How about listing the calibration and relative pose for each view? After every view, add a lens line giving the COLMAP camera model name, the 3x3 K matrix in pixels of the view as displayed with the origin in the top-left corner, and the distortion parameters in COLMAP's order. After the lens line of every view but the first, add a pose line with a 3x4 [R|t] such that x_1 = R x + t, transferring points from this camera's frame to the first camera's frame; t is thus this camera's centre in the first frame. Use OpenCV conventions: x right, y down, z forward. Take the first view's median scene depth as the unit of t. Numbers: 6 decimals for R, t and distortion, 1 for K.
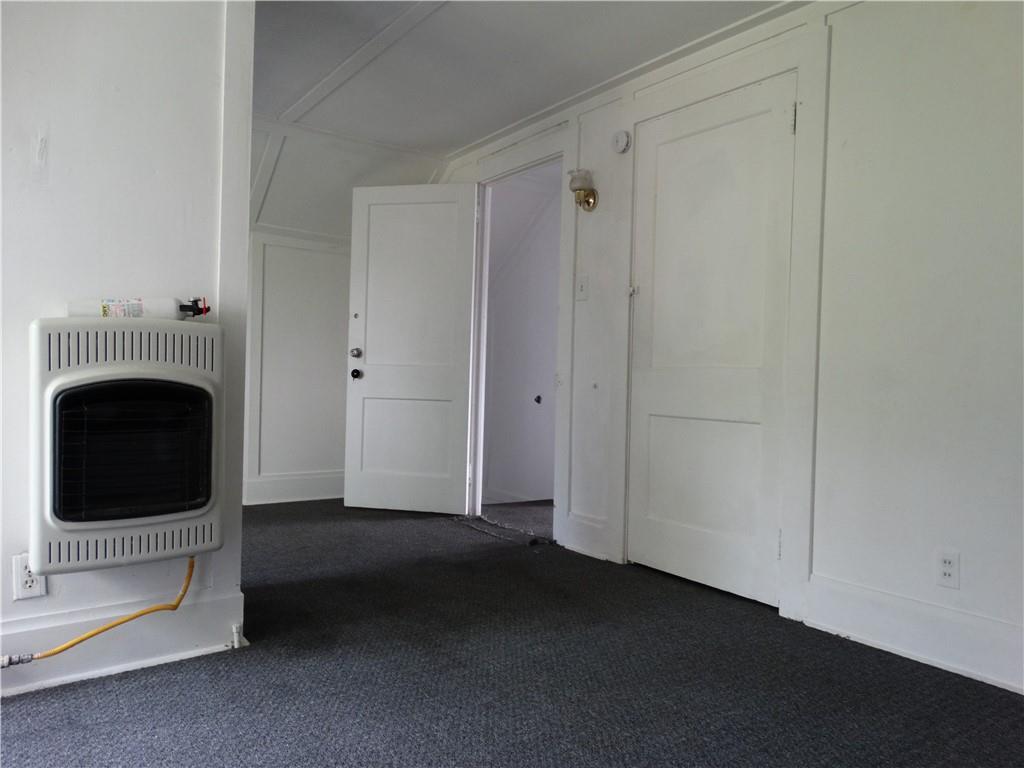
lens RADIAL K [[727.6, 0, 524.3], [0, 727.6, 383.4], [0, 0, 1]] dist [0.025952, -0.000567]
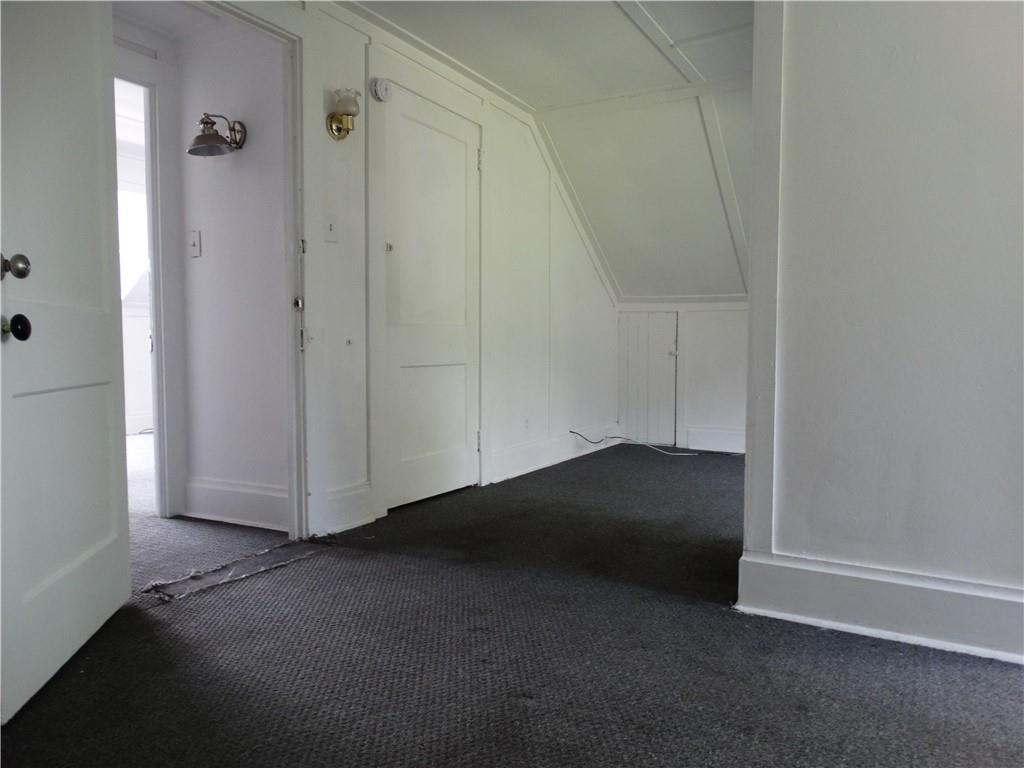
lens RADIAL K [[727.6, 0, 524.3], [0, 727.6, 383.4], [0, 0, 1]] dist [0.025952, -0.000567]
pose [[-0.406138, -0.078190, 0.910460, -0.863686], [-0.004459, 0.996490, 0.083589, -0.022645], [-0.913801, 0.029889, -0.405062, 1.236559]]
